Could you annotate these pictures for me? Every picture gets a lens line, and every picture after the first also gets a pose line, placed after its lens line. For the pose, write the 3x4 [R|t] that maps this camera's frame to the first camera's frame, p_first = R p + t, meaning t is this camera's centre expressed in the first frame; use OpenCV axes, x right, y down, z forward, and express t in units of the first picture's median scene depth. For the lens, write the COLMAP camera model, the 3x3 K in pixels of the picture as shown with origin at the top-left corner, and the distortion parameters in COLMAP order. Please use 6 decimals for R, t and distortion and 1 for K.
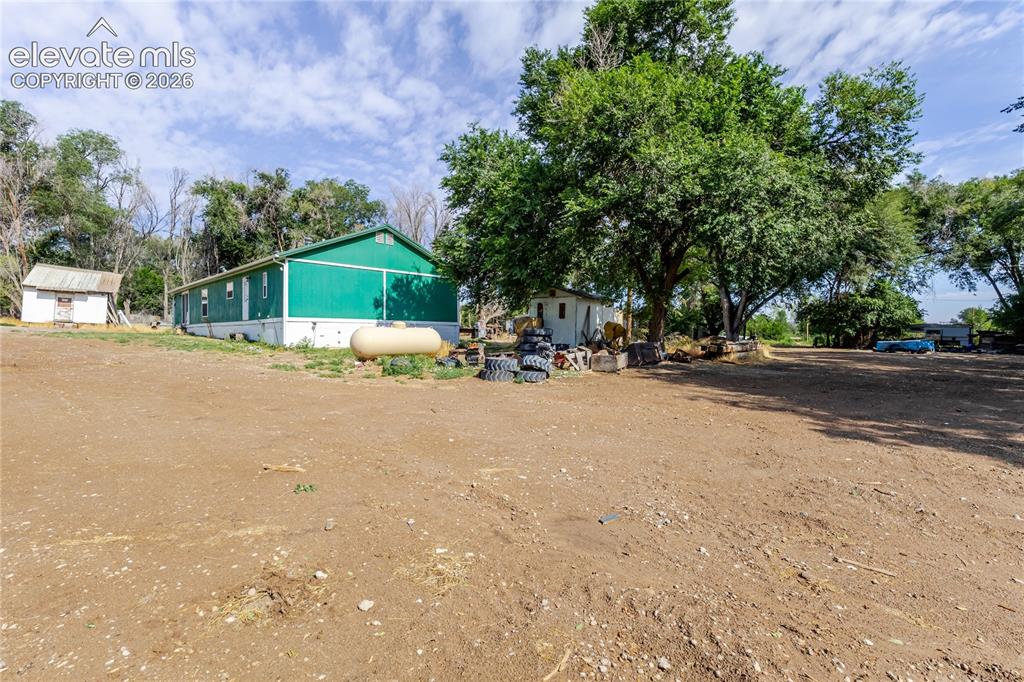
lens RADIAL K [[466.9, 0, 509.2], [0, 466.9, 341.9], [0, 0, 1]] dist [0.000258, 0.000594]
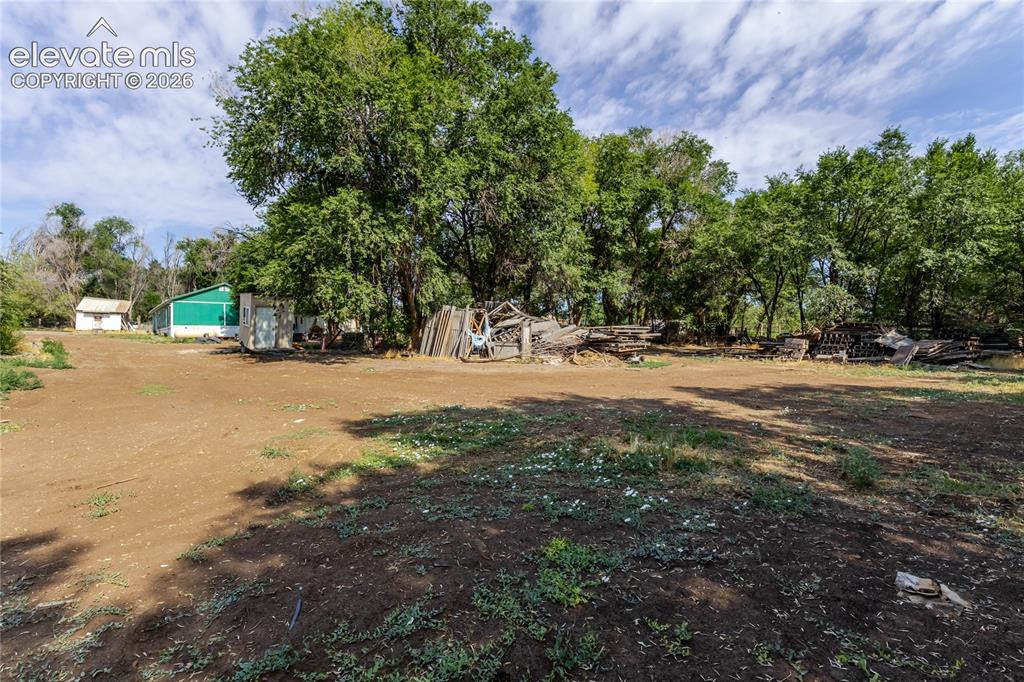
lens RADIAL K [[466.9, 0, 518.6], [0, 466.9, 335.6], [0, 0, 1]] dist [0.000258, 0.000594]
pose [[0.997201, -0.021213, -0.071691, 0.782906], [0.020585, 0.999743, -0.009487, 0.029863], [0.071874, 0.007985, 0.997382, -0.672096]]
